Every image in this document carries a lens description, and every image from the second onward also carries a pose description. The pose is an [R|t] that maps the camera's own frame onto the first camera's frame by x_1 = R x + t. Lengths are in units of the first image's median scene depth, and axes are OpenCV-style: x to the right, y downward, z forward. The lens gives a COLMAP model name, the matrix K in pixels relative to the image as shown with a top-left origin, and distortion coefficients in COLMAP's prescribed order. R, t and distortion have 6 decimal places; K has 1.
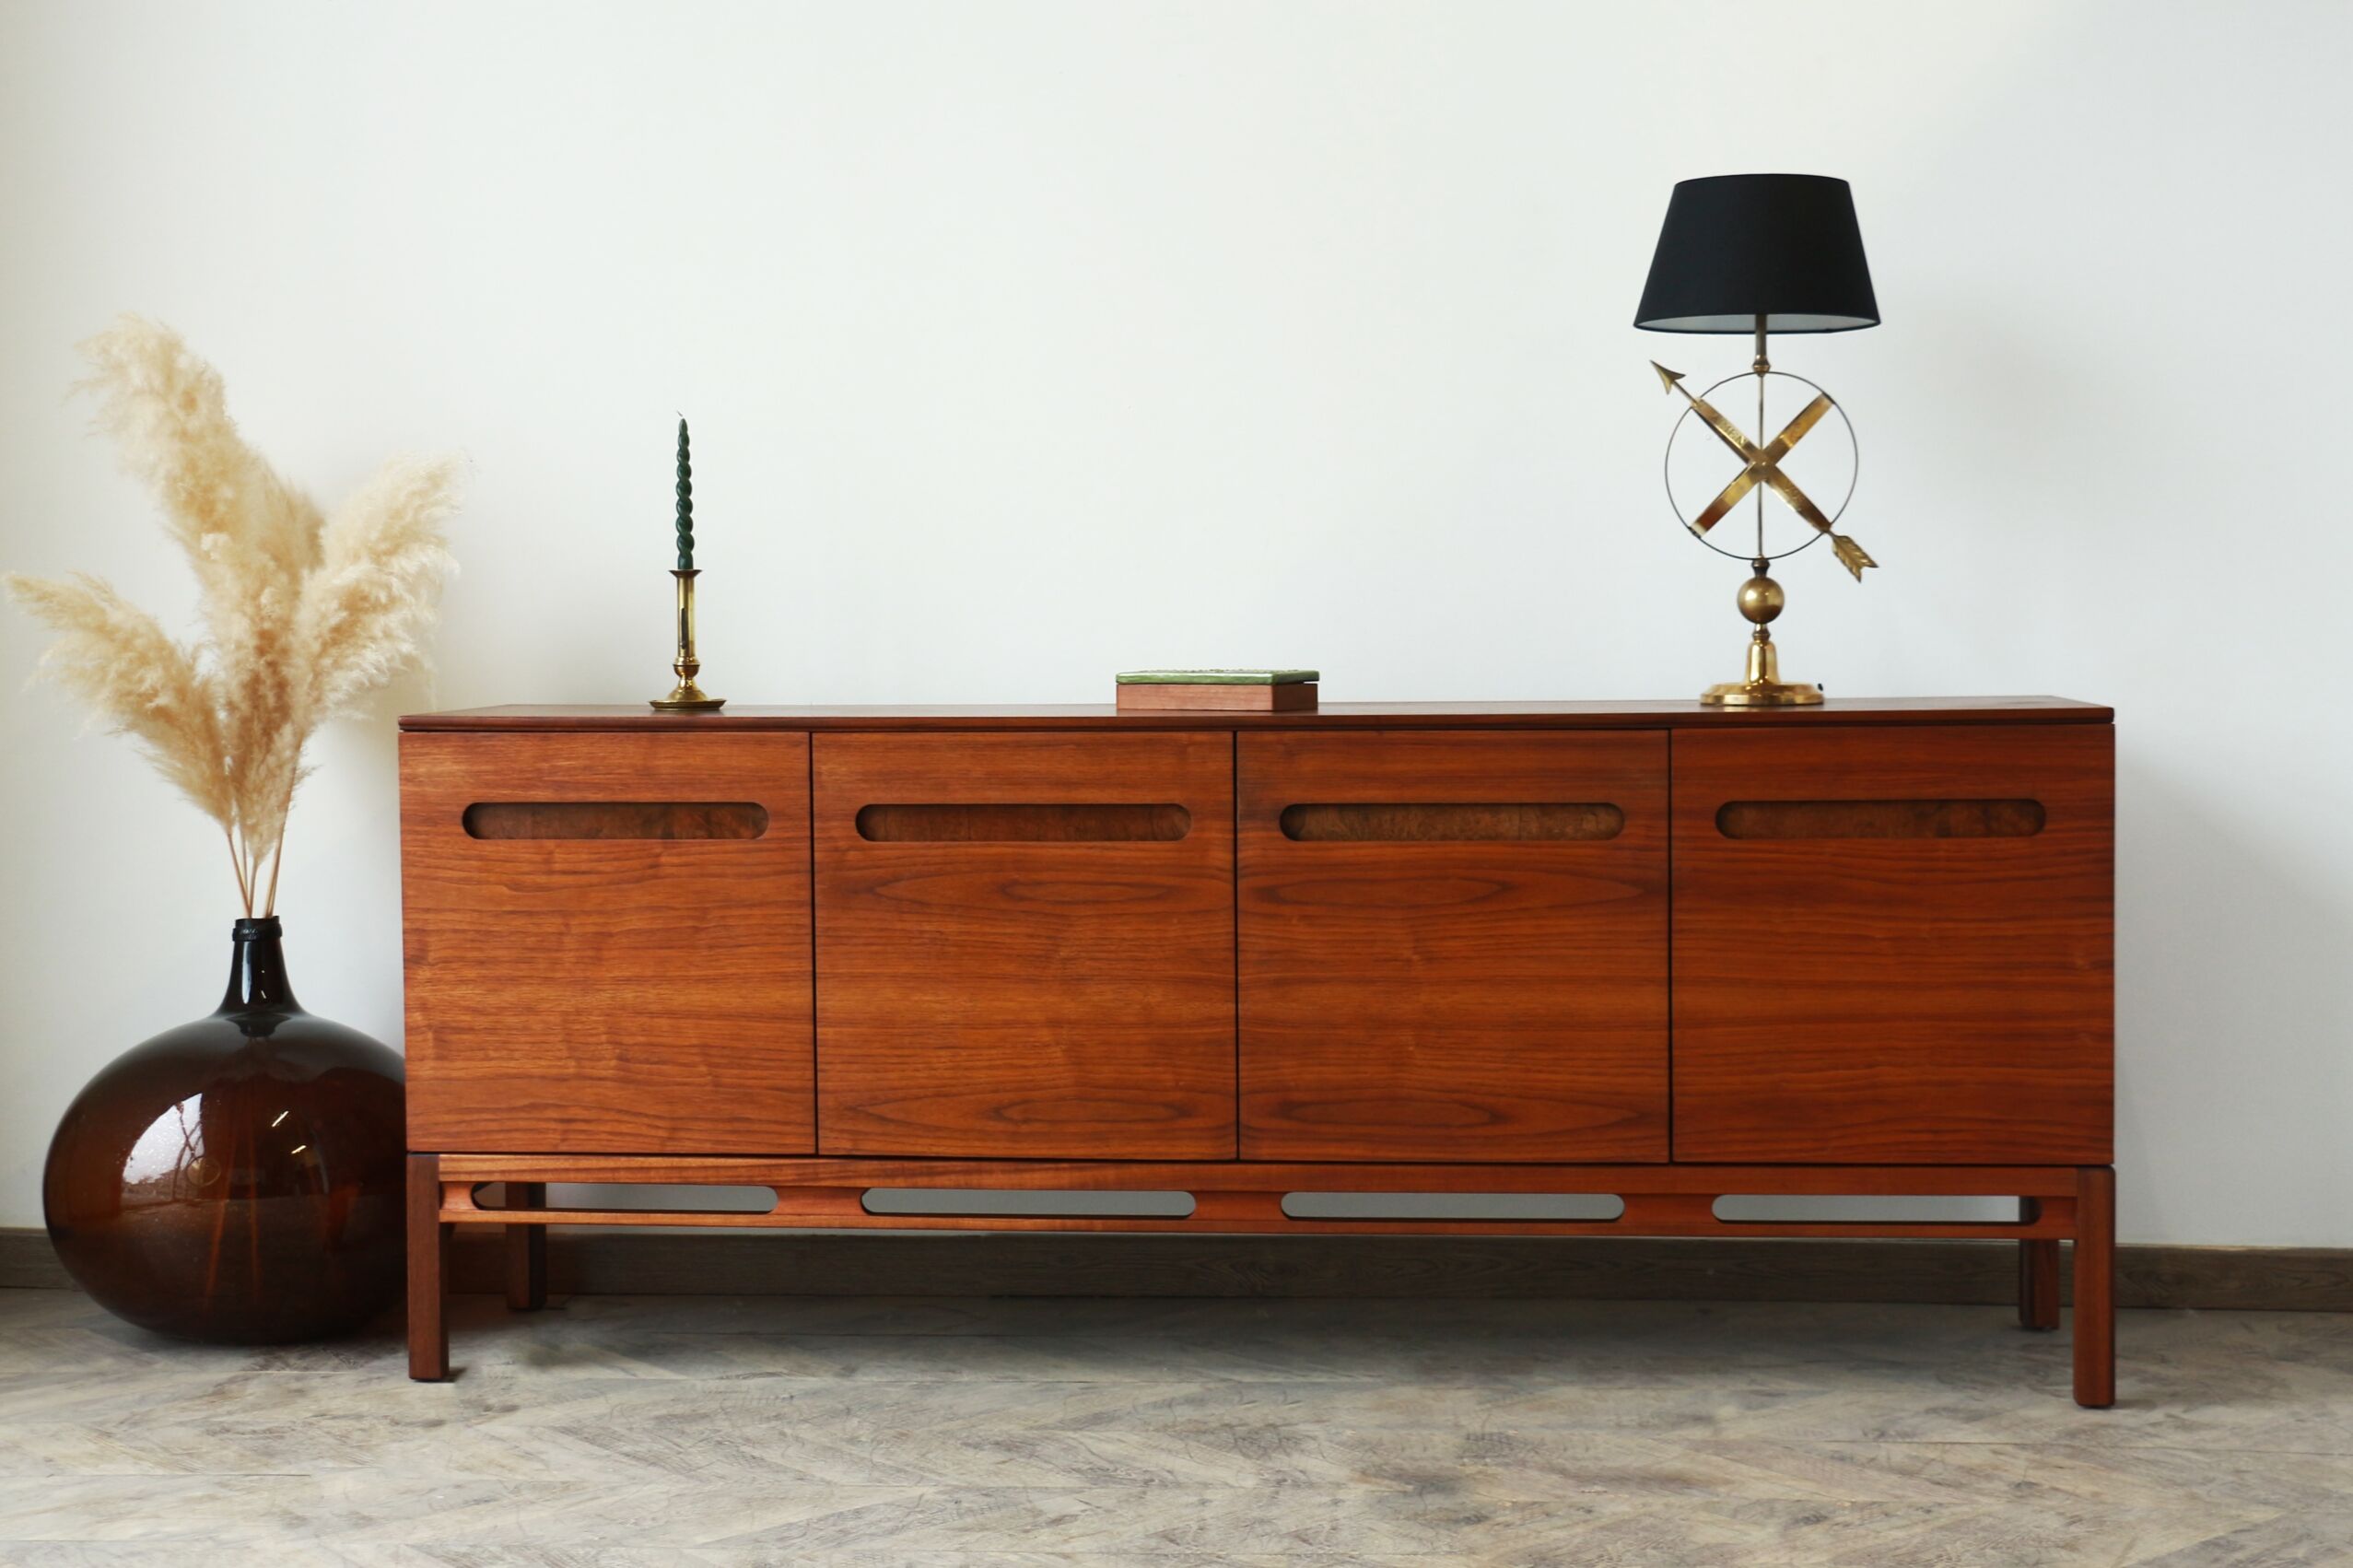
lens RADIAL K [[3270.2, 0, 1176.5], [0, 3270.2, 784.0], [0, 0, 1]] dist [0.002098, 0.363335]
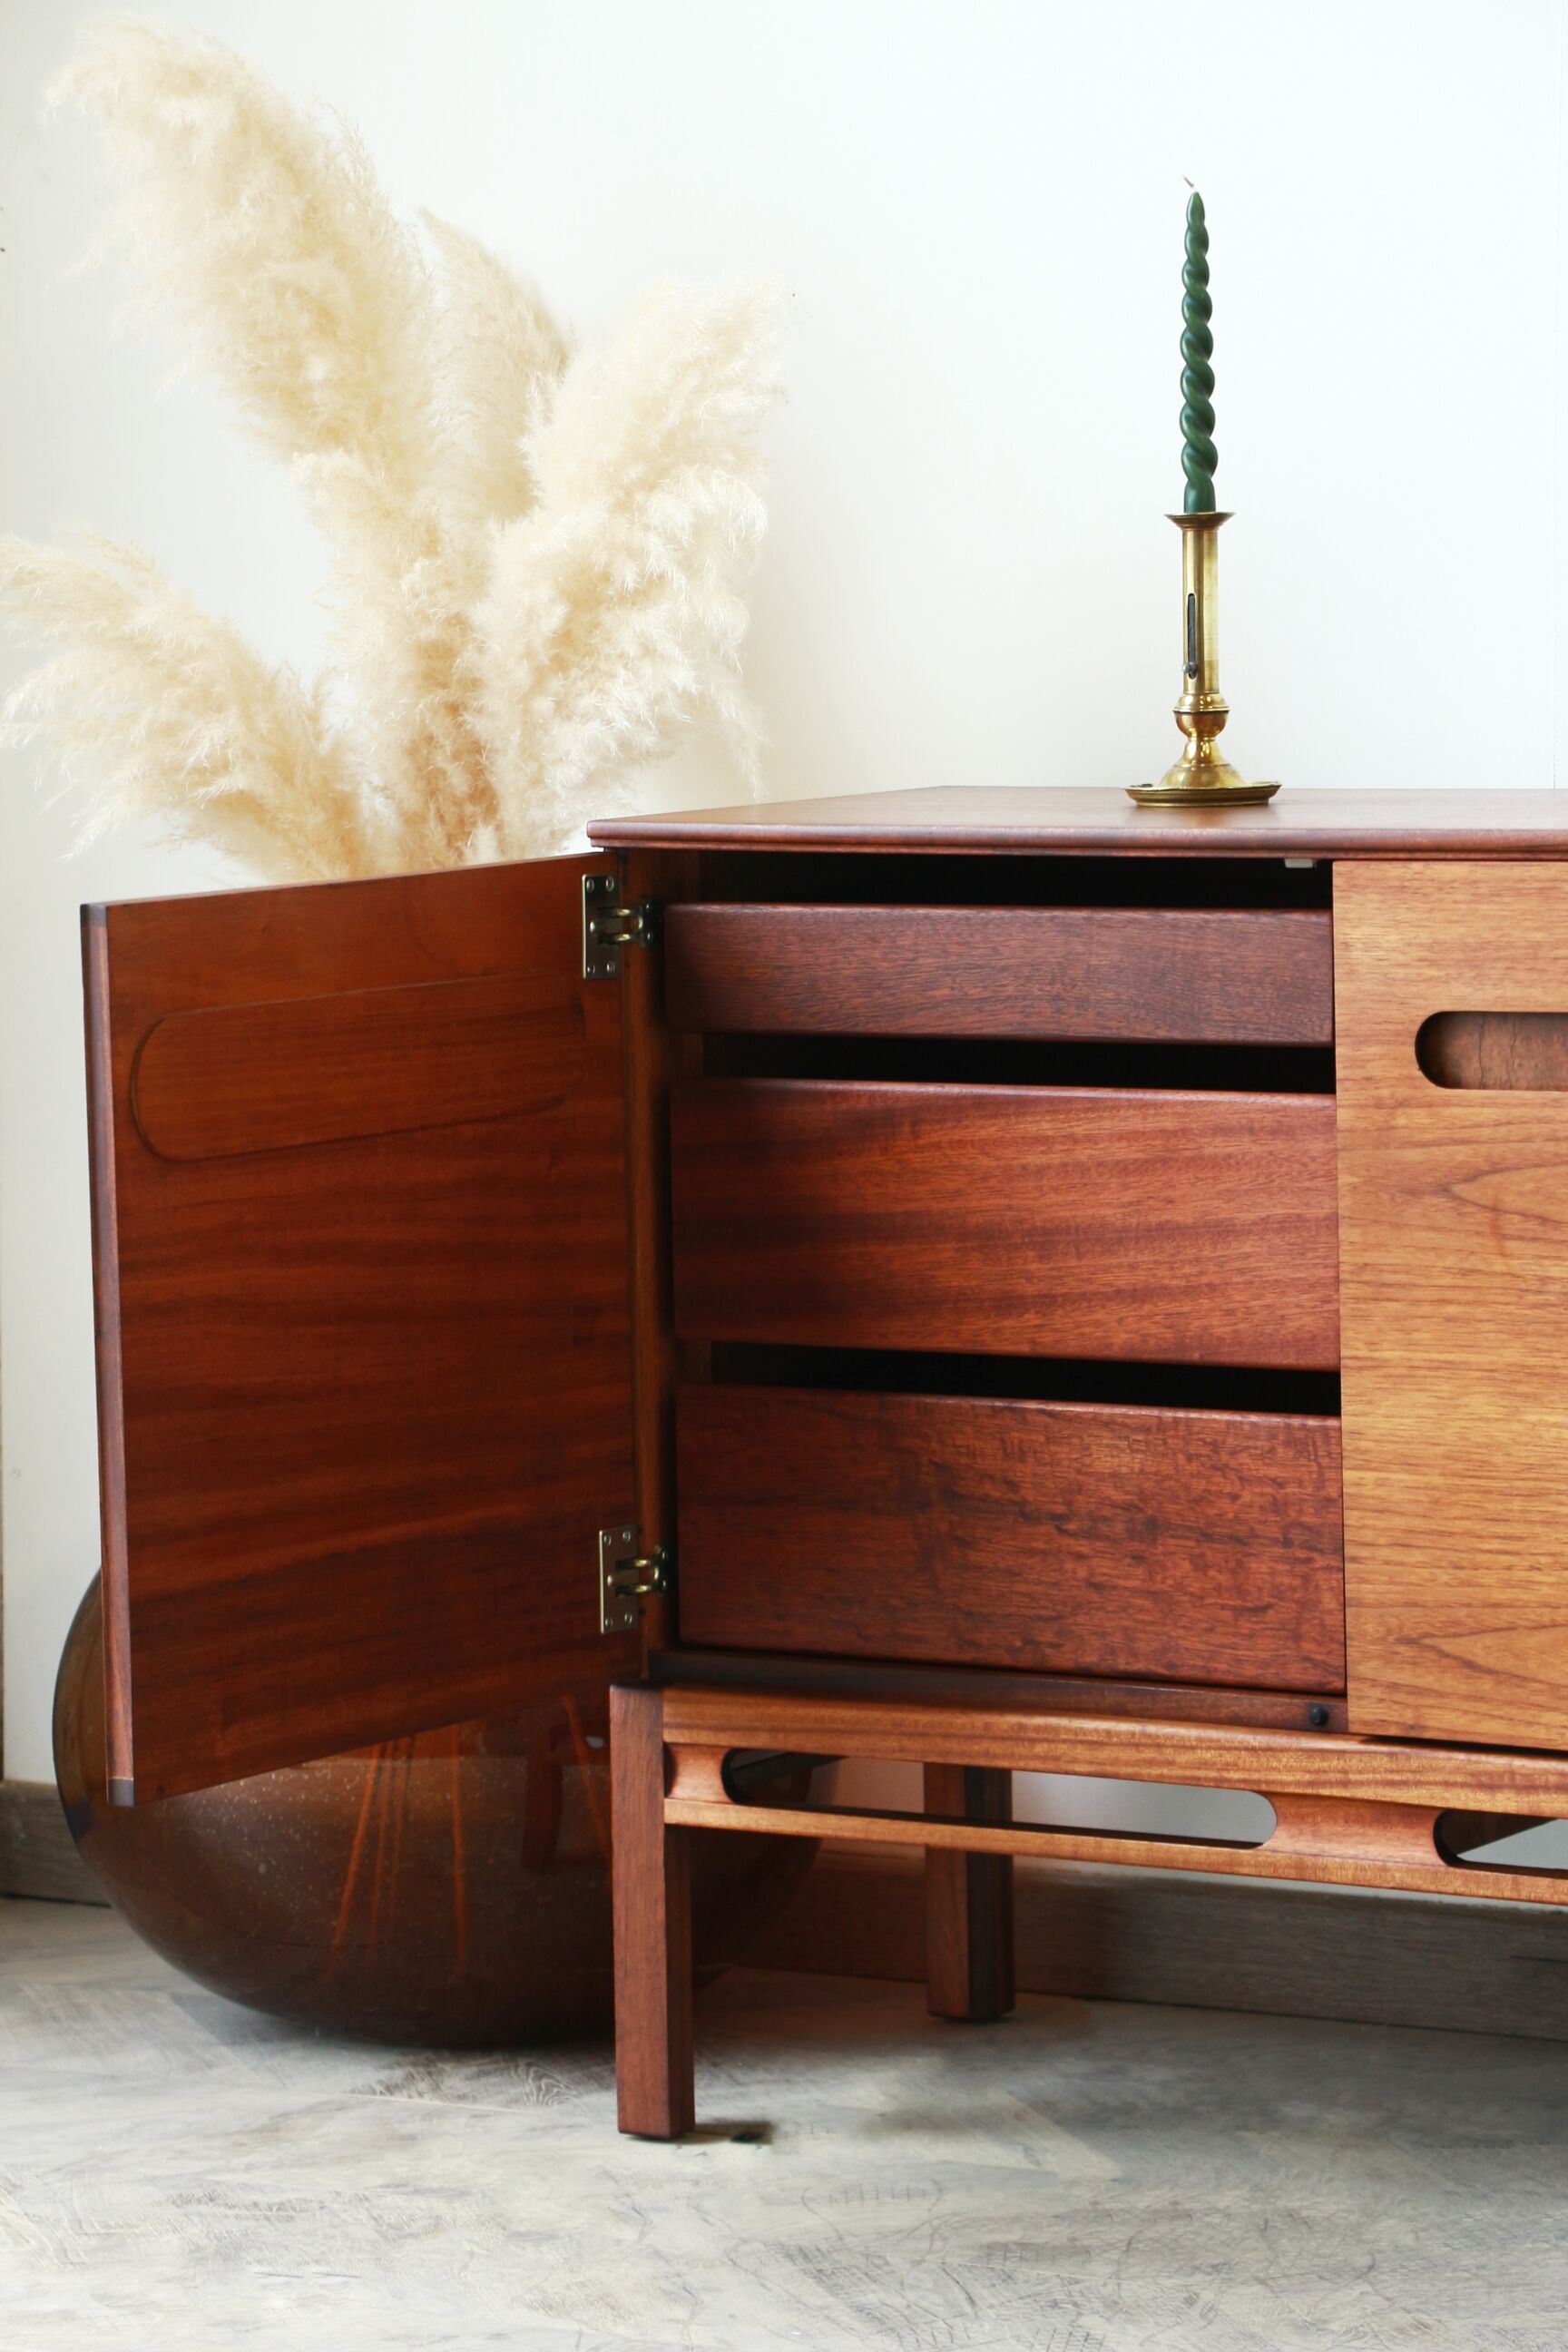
lens RADIAL K [[7954.7, 0, 784.0], [0, 7954.7, 1176.0], [0, 0, 1]] dist [0.614160, 2.210655]
pose [[0.907939, 0.026069, -0.418291, 0.309432], [-0.009207, 0.999063, 0.042279, -0.018317], [0.419001, -0.034536, 0.907329, -0.106381]]
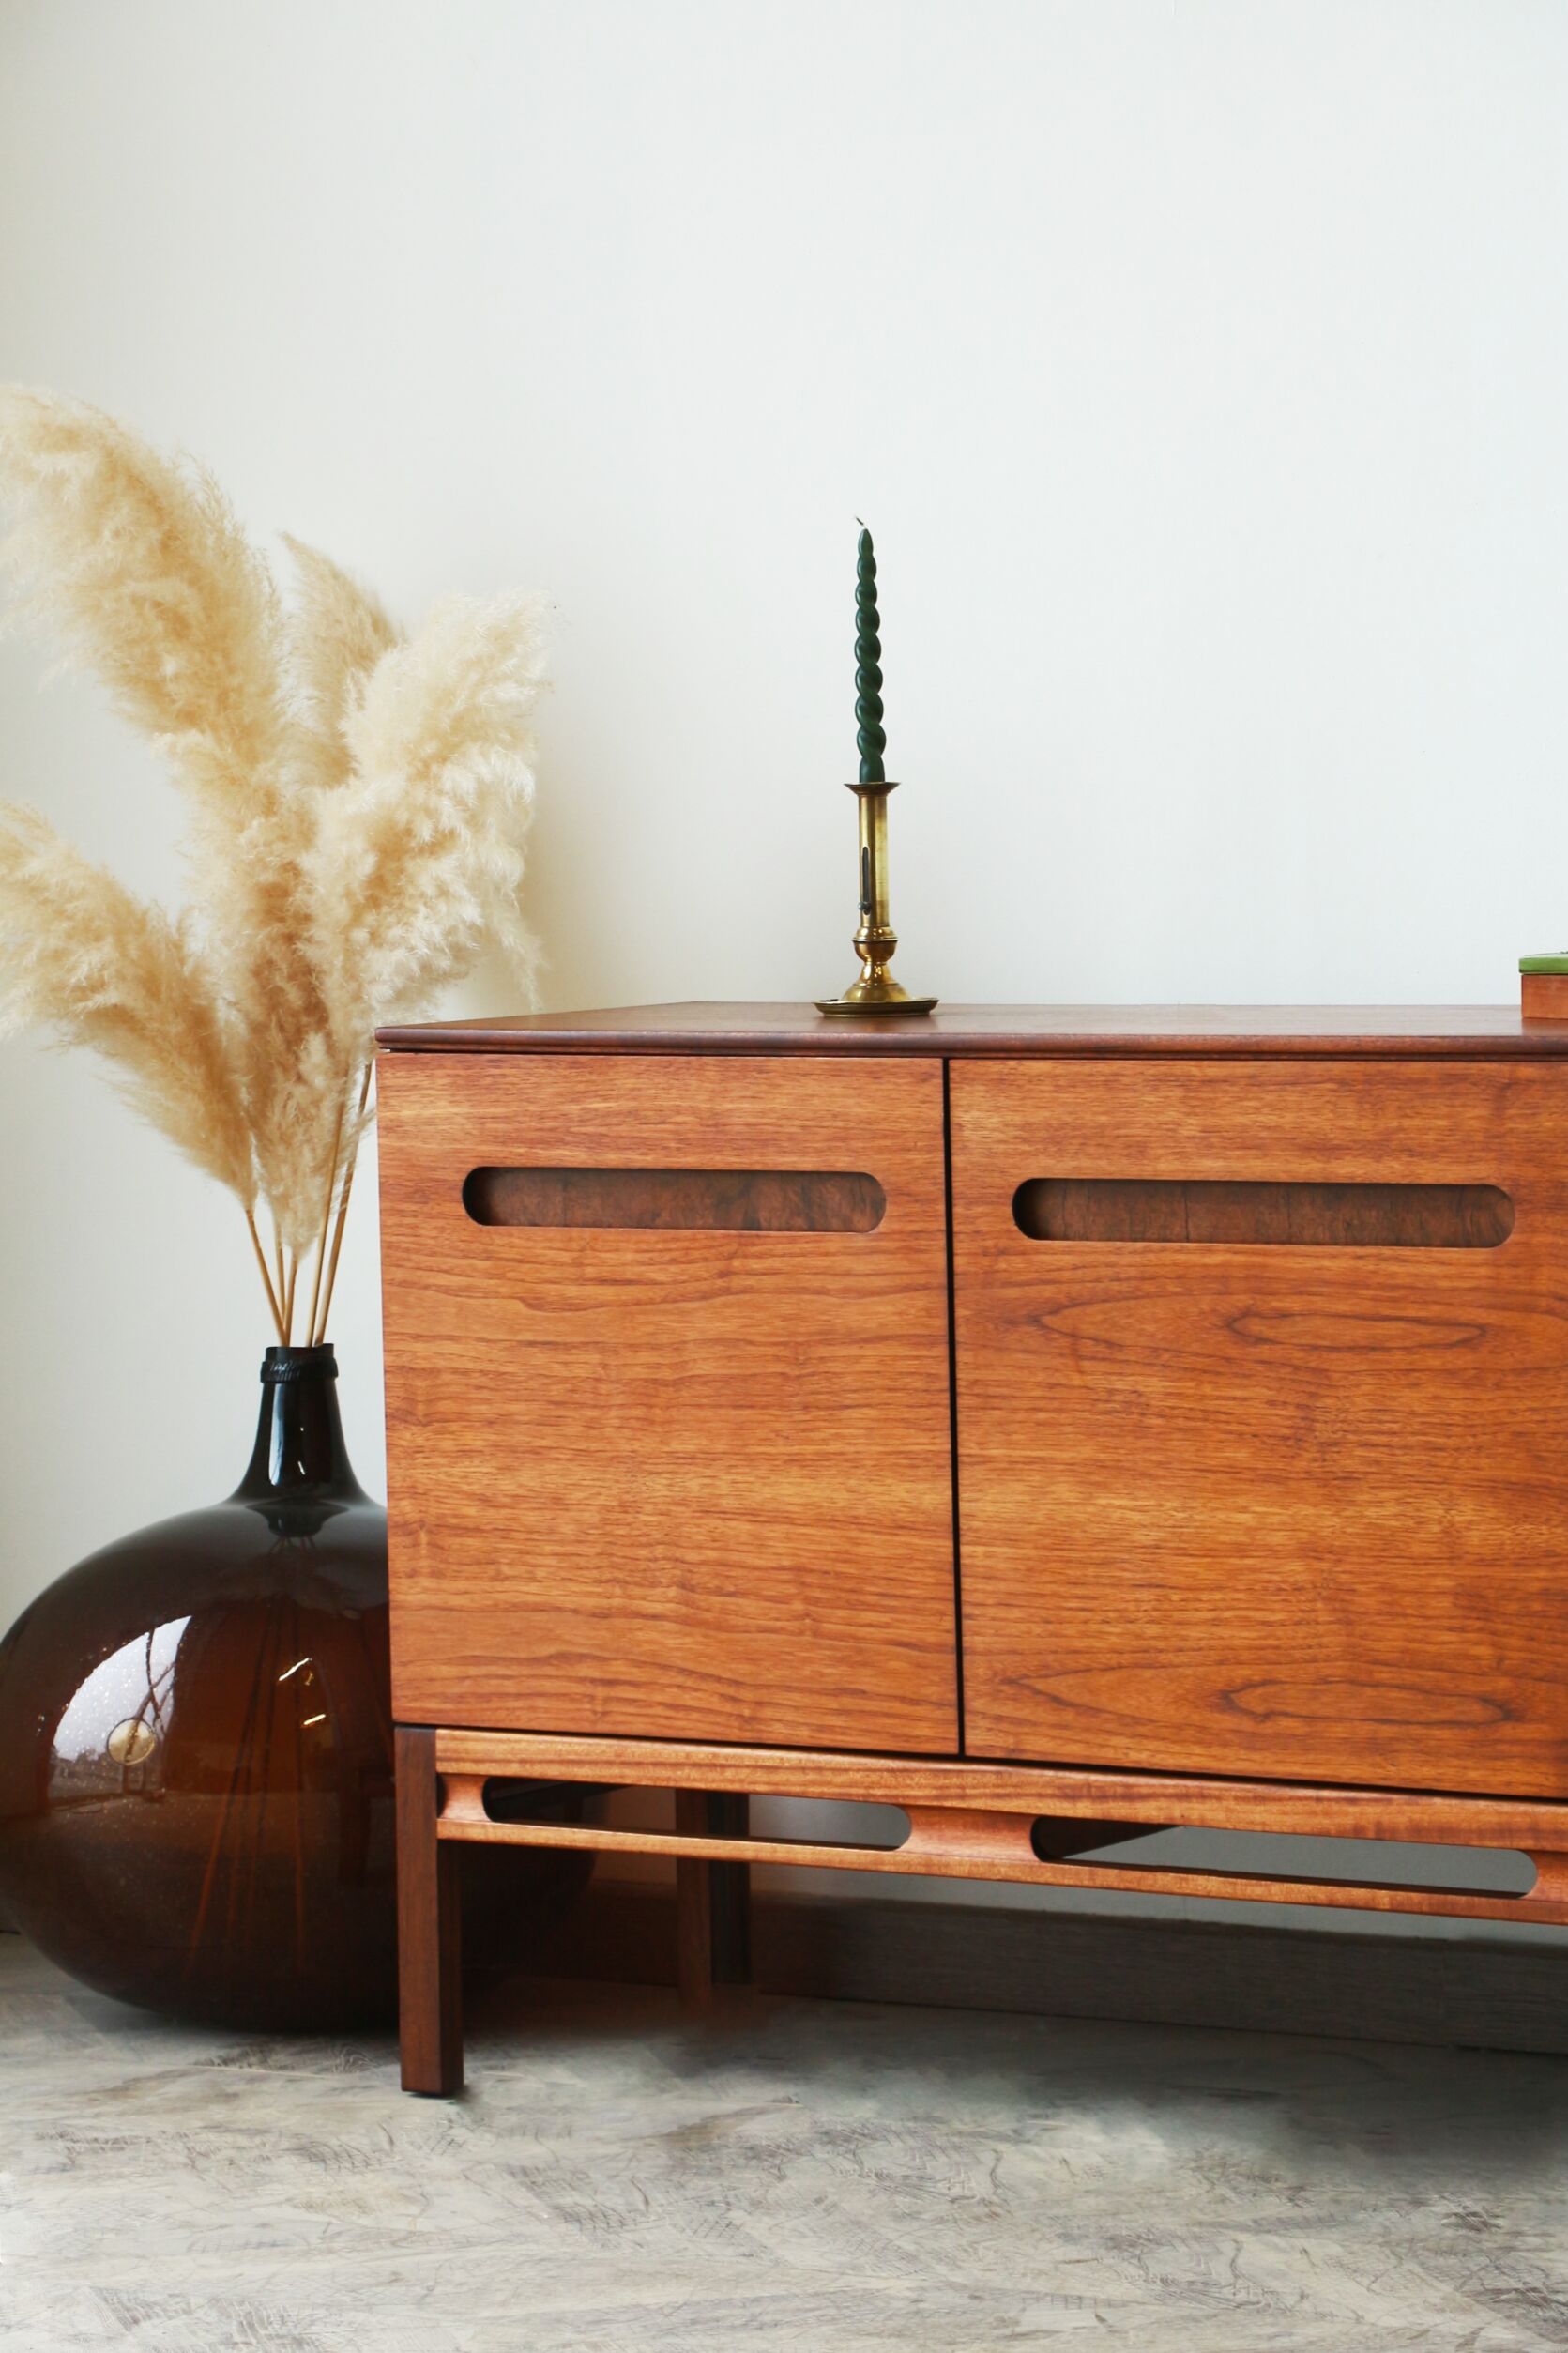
lens RADIAL K [[7957.2, 0, 784.0], [0, 7957.2, 1176.5], [0, 0, 1]] dist [0.614160, 2.210655]
pose [[0.896120, 0.014528, -0.443573, 0.517698], [-0.009853, 0.999869, 0.012842, -0.012621], [0.443702, -0.007138, 0.896146, -0.340683]]
